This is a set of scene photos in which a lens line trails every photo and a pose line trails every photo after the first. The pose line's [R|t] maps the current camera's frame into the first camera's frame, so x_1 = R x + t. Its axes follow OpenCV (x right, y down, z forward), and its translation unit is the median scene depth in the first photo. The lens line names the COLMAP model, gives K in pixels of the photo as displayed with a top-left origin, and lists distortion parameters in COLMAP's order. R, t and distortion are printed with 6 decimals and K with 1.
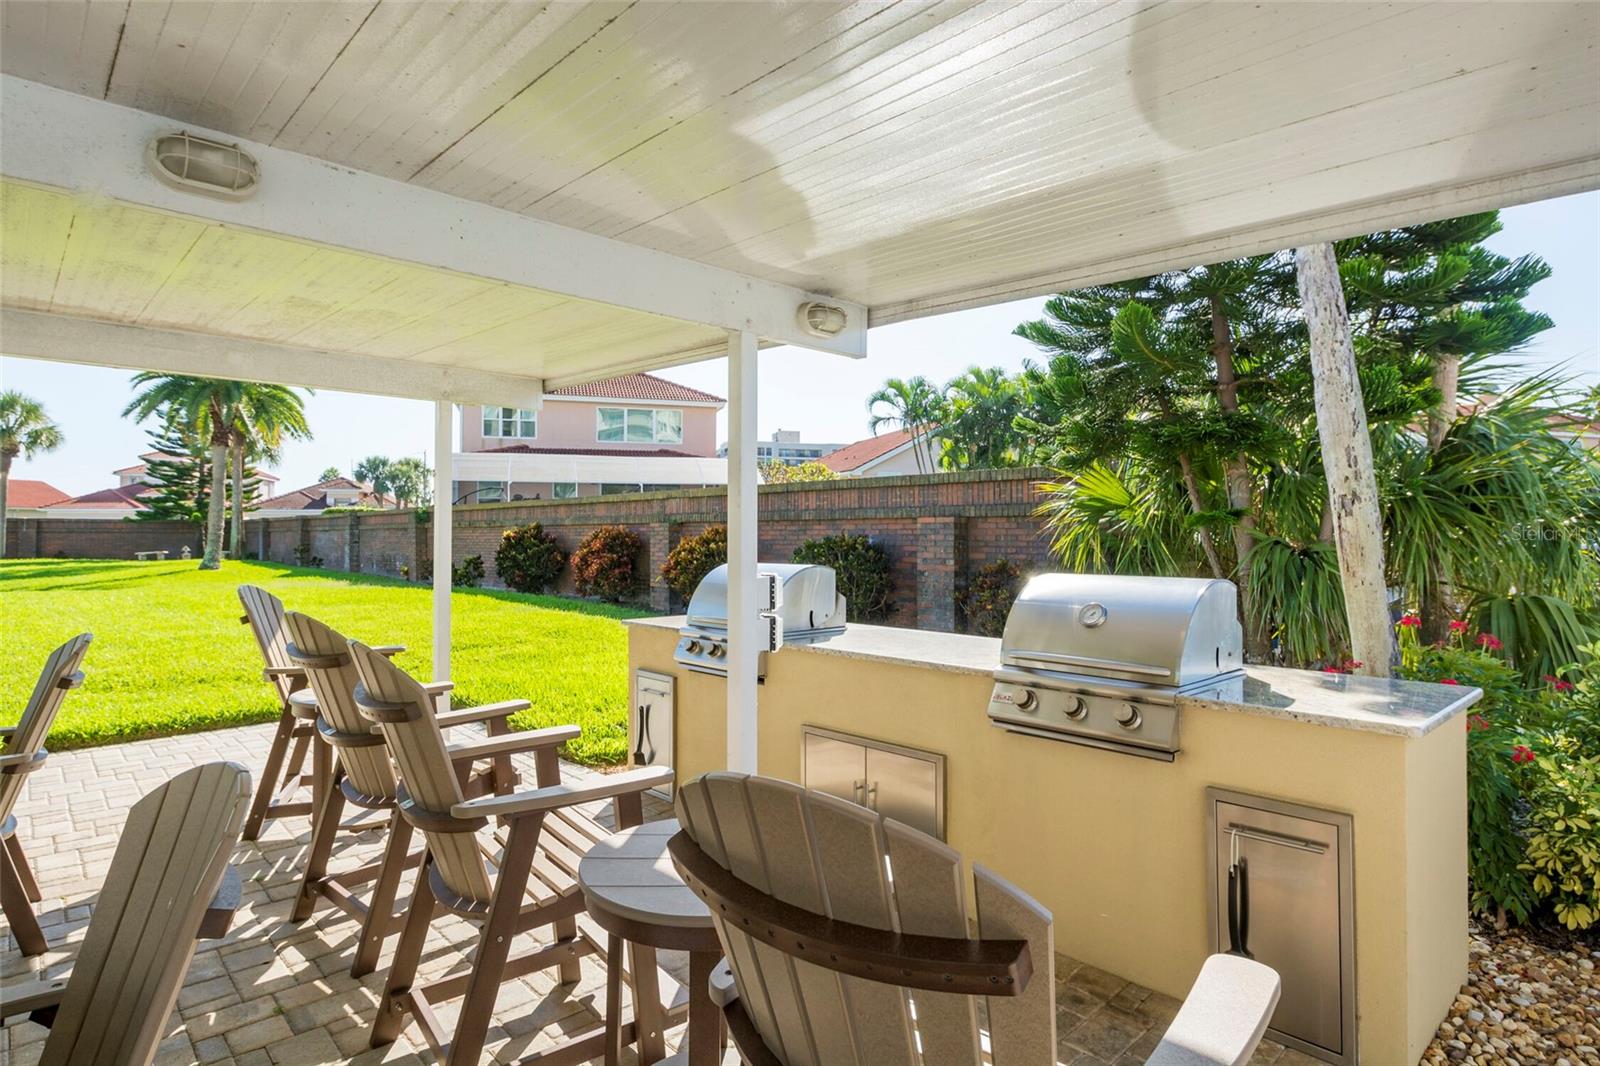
lens RADIAL K [[866.9, 0, 800.0], [0, 866.9, 533.0], [0, 0, 1]] dist [-0.000631, -0.002095]
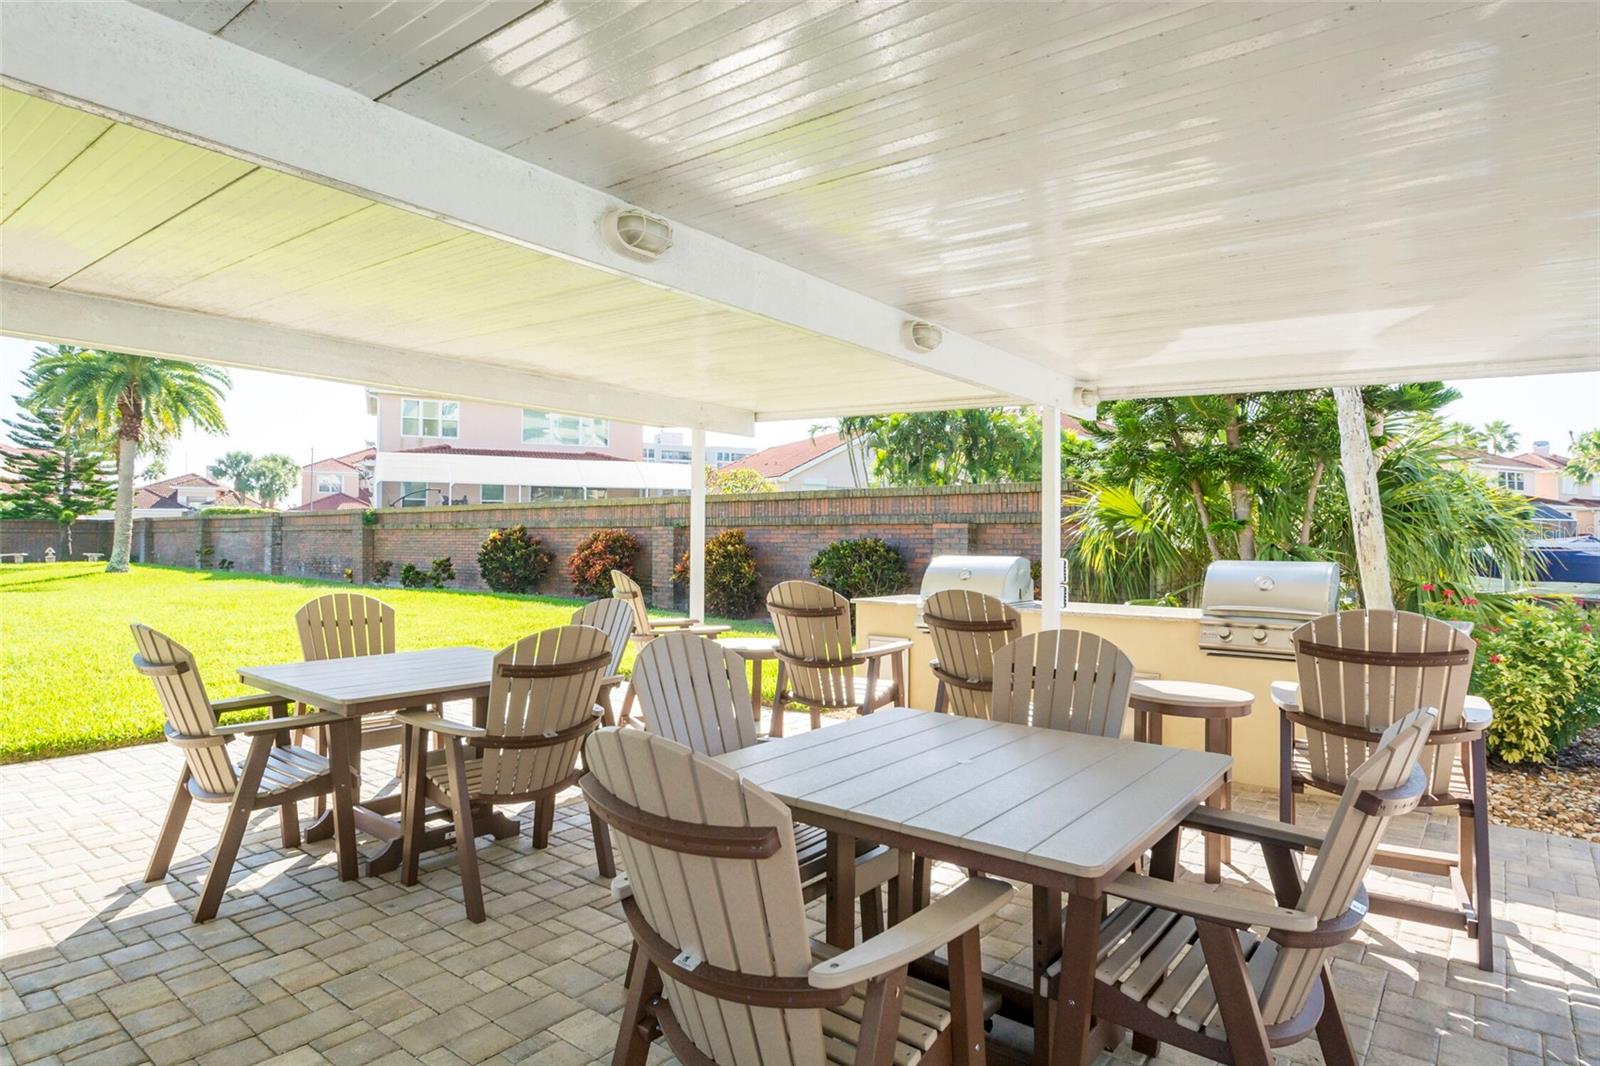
lens RADIAL K [[897.5, 0, 800.0], [0, 897.5, 533.0], [0, 0, 1]] dist [-0.000191, 0.001303]
pose [[0.989471, 0.006874, 0.144569, -0.099446], [-0.006002, 0.999961, -0.006462, 0.001595], [-0.144608, 0.005526, 0.989474, -0.074003]]
